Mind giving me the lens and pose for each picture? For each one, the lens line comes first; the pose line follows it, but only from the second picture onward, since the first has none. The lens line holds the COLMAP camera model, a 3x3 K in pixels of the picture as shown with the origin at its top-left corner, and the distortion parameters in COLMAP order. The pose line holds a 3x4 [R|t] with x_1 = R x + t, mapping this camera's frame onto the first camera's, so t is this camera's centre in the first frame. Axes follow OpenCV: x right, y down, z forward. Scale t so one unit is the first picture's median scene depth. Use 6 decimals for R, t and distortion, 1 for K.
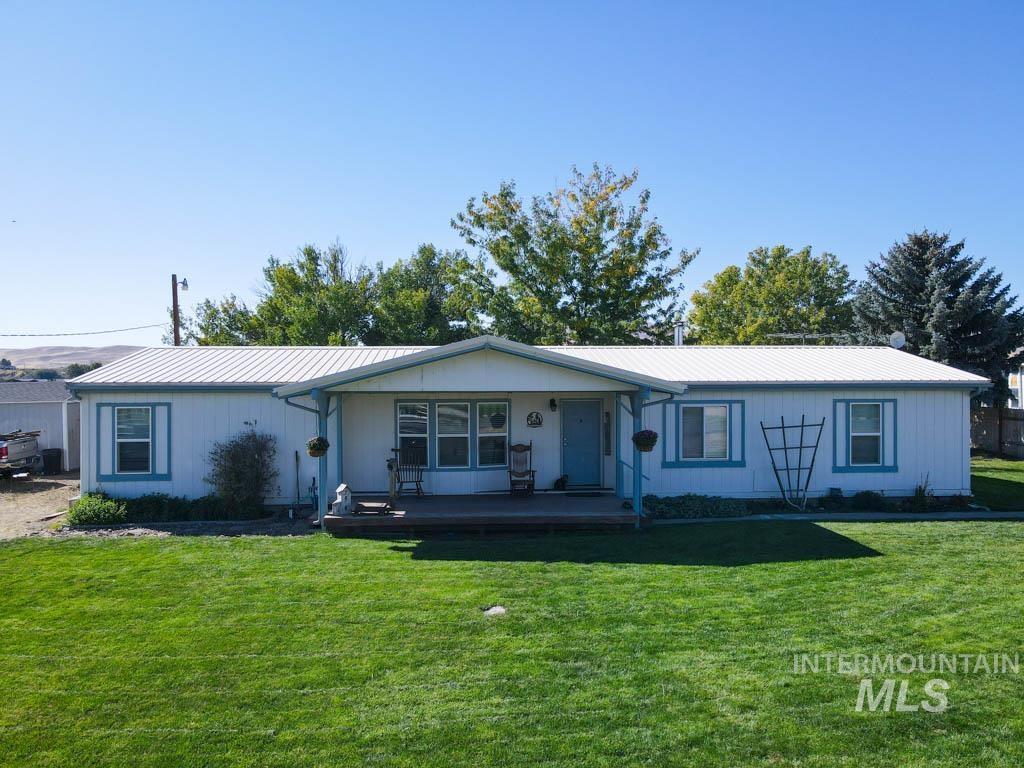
lens RADIAL K [[755.8, 0, 492.4], [0, 755.8, 379.9], [0, 0, 1]] dist [0.007360, 0.018108]
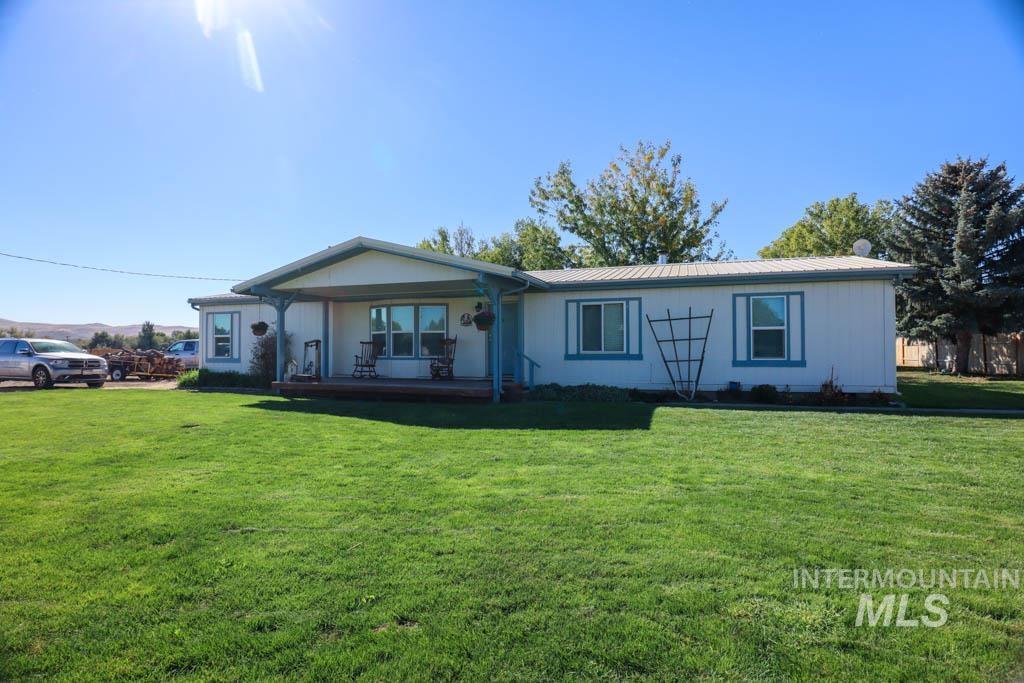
lens RADIAL K [[515.2, 0, 508.1], [0, 515.2, 340.2], [0, 0, 1]] dist [-0.030472, 0.004959]
pose [[0.926604, -0.004928, -0.376007, 0.431308], [-0.004633, 0.999689, -0.024519, 0.106035], [0.376011, 0.024462, 0.926292, 0.260649]]
